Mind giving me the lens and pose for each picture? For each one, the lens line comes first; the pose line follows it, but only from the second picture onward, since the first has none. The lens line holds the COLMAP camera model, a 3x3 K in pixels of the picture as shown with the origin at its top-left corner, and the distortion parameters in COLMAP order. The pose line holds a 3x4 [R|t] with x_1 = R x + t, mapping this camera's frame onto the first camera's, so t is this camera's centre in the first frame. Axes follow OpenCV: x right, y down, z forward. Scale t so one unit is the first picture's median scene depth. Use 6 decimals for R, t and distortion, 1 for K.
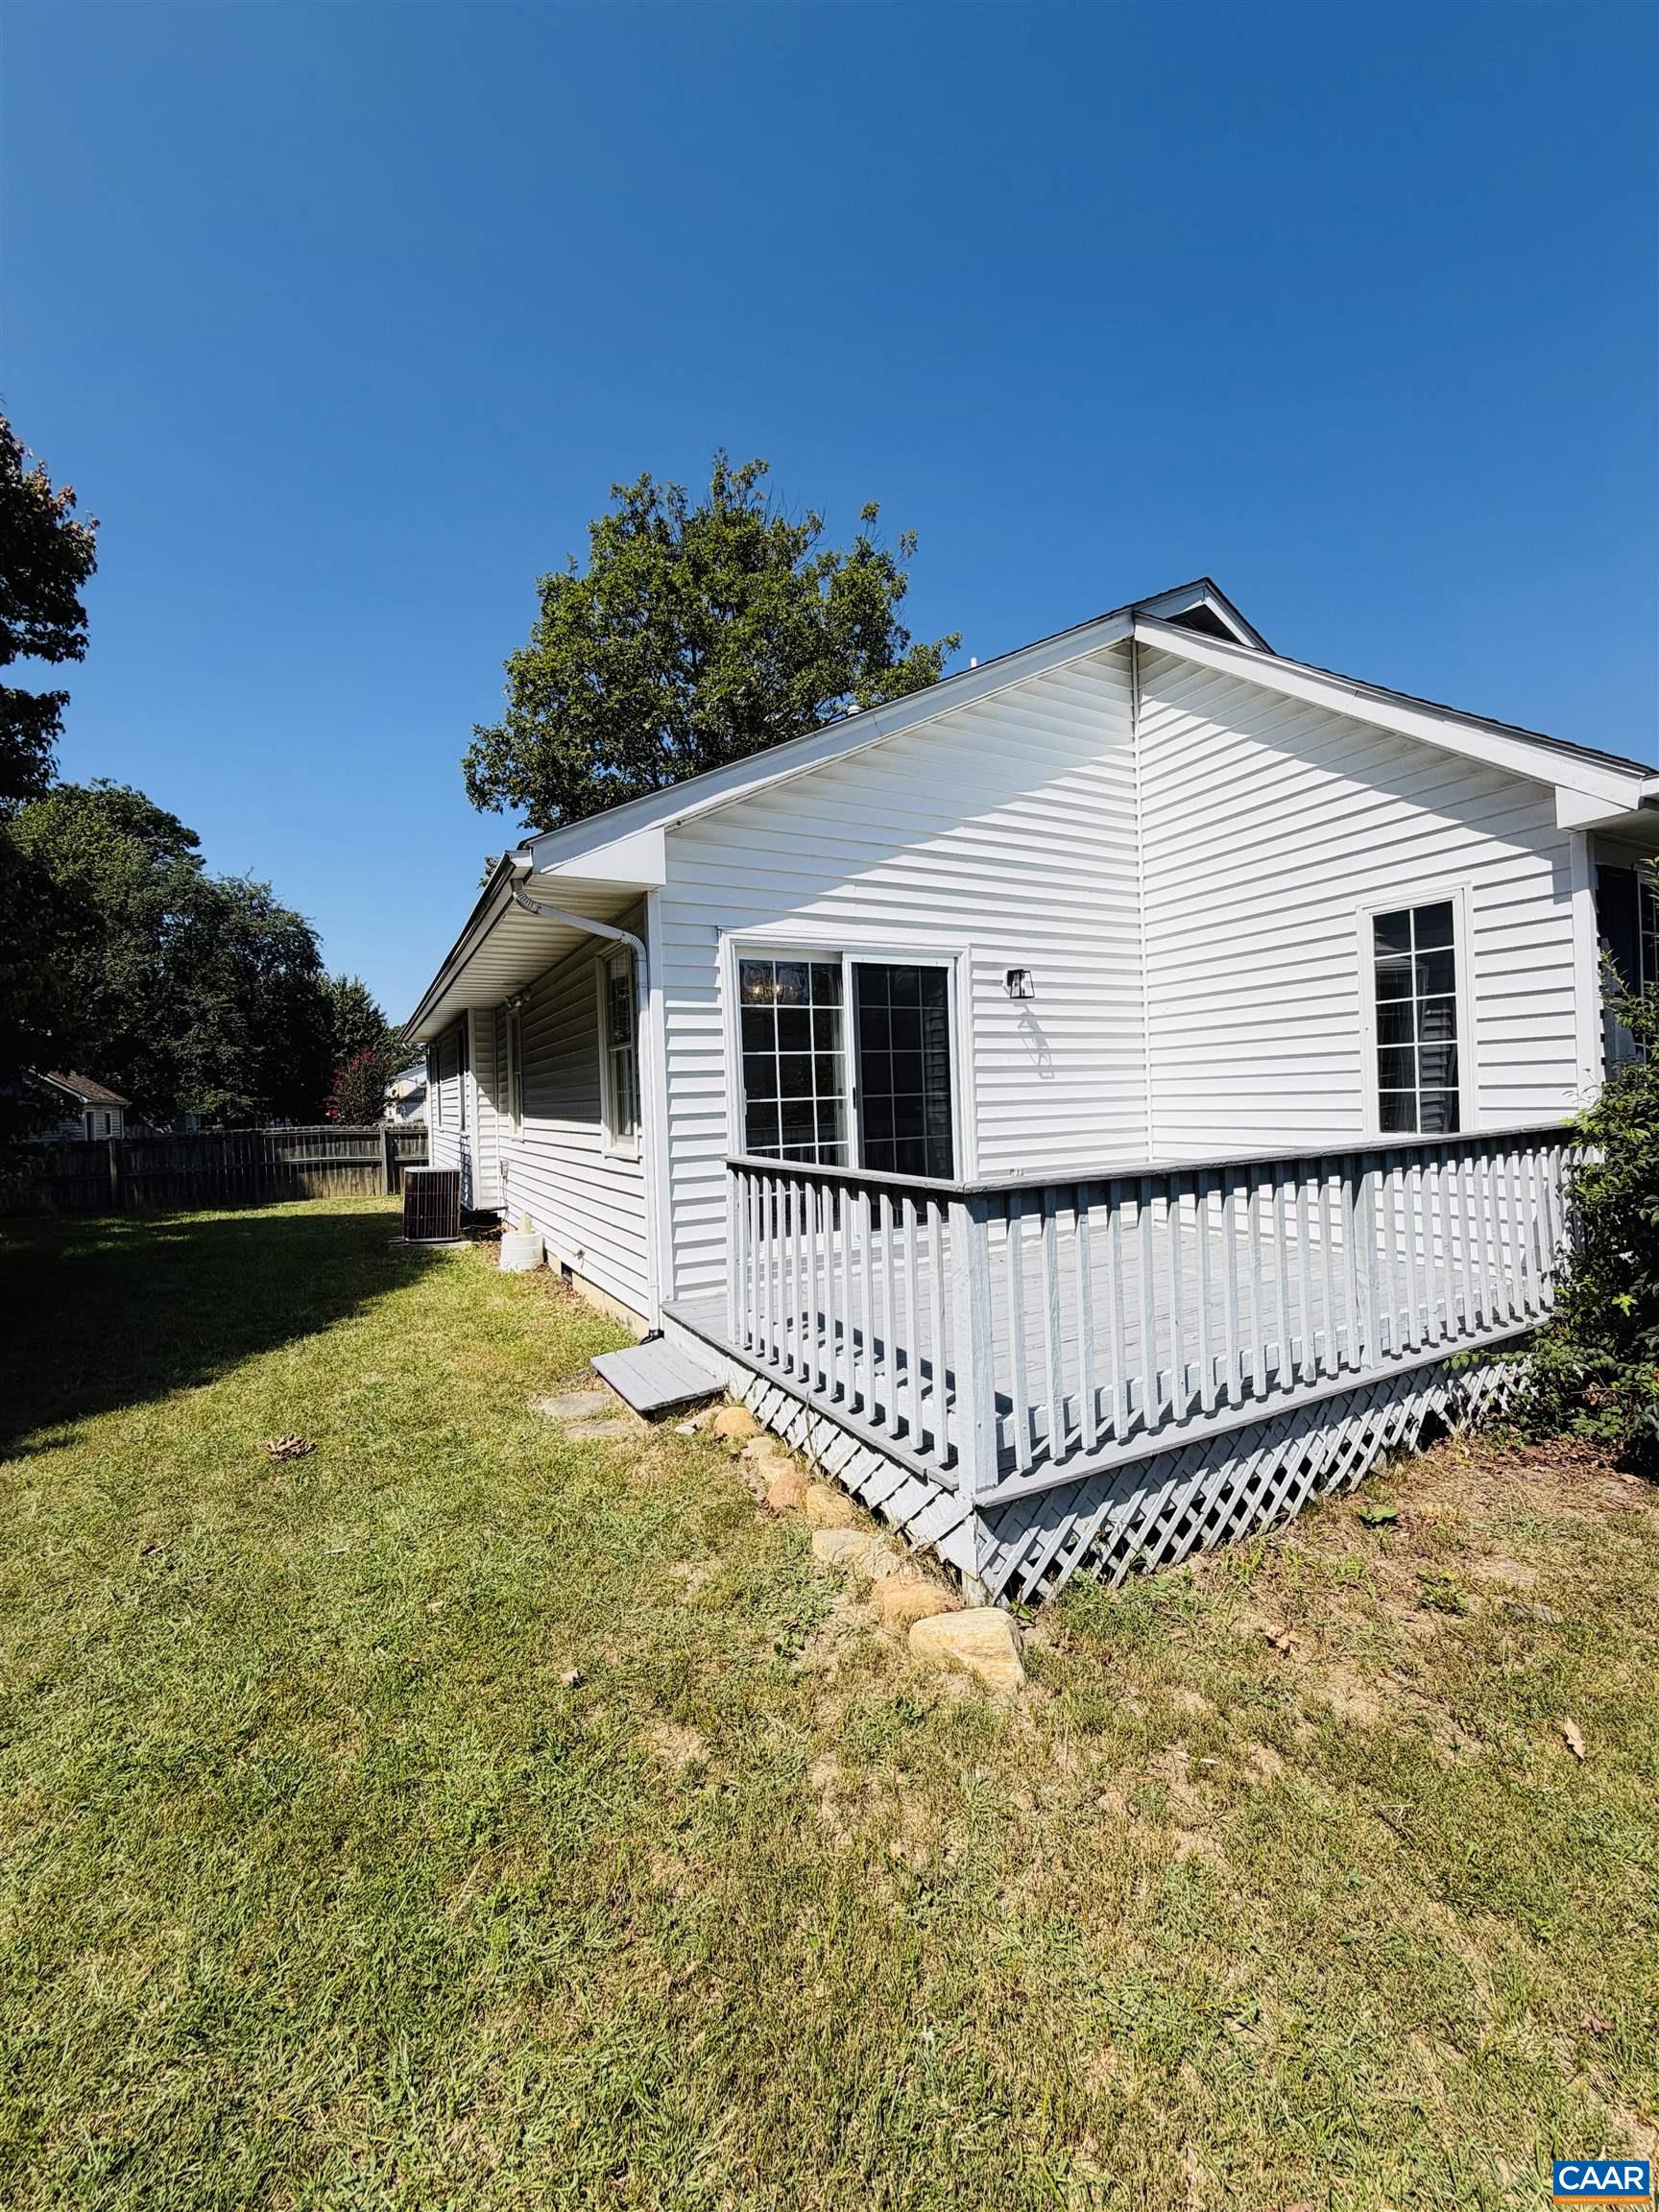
lens RADIAL K [[886.2, 0, 862.0], [0, 886.2, 1110.0], [0, 0, 1]] dist [0.000406, -0.000024]
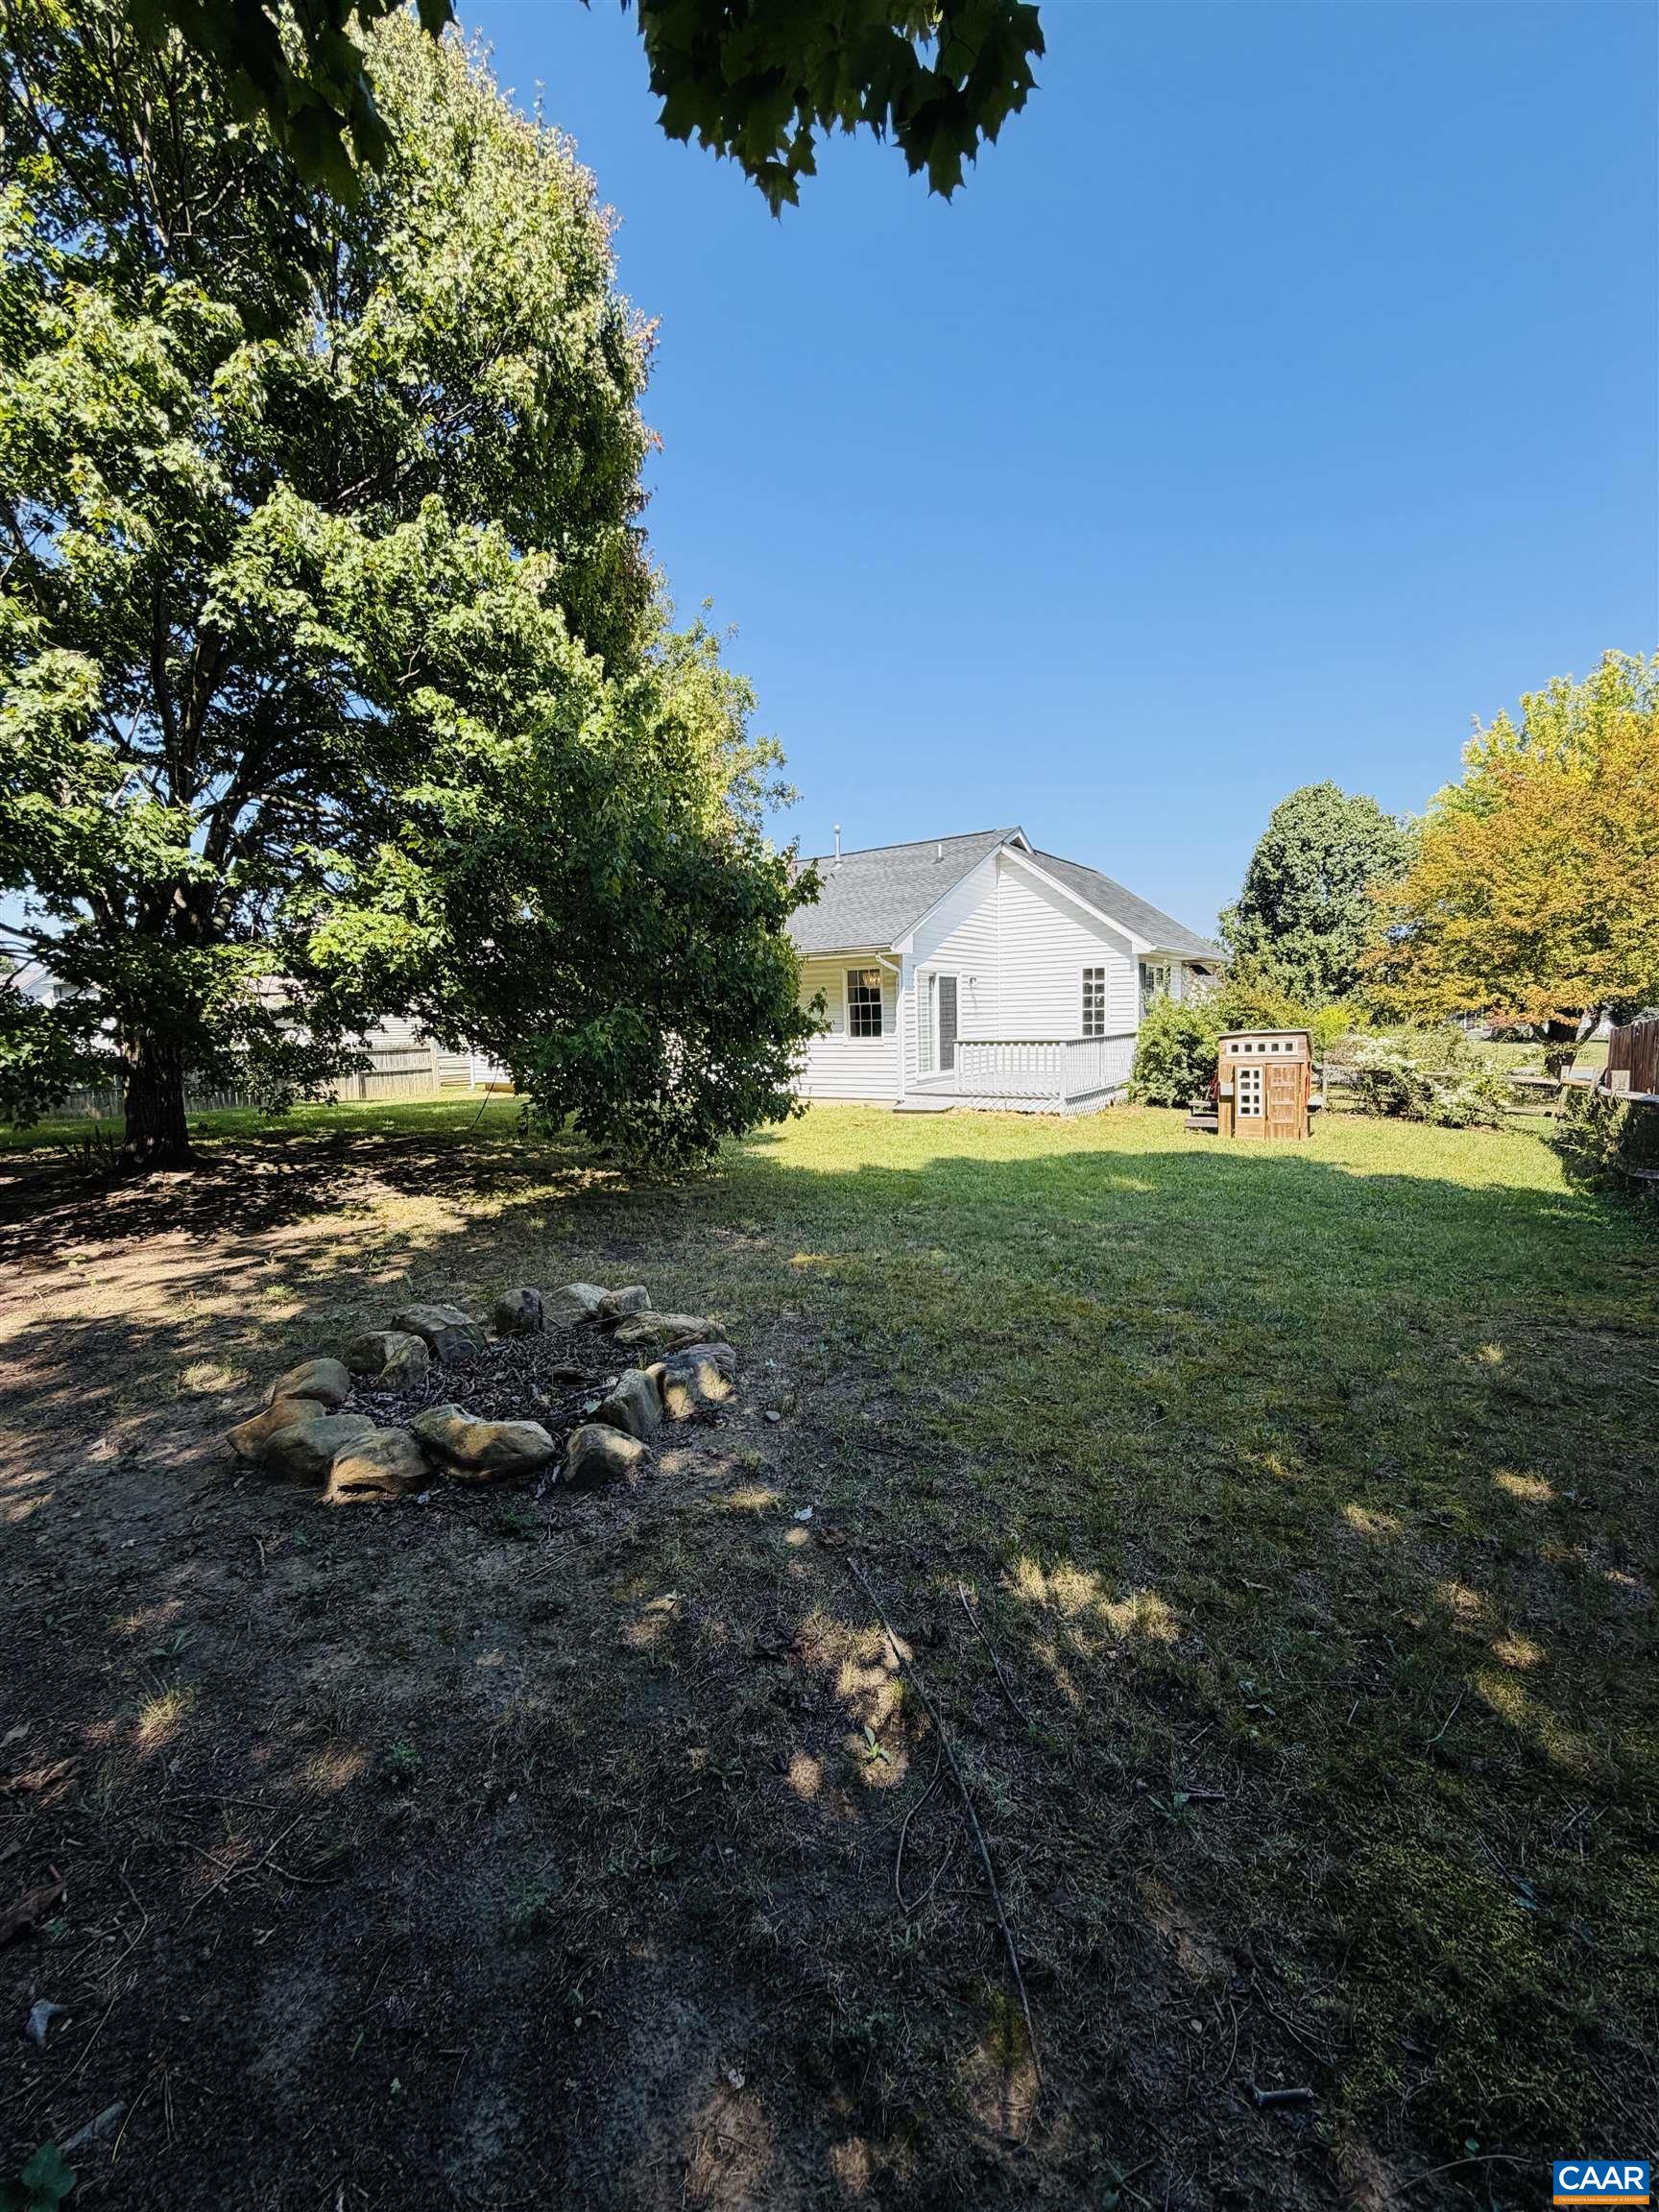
lens RADIAL K [[879.7, 0, 829.5], [0, 879.7, 1106.0], [0, 0, 1]] dist [0.001524, -0.000126]
pose [[0.909940, -0.023992, 0.414045, -1.647159], [-0.006126, 0.997439, 0.071260, 0.060052], [-0.414694, -0.067379, 0.907463, -1.605267]]
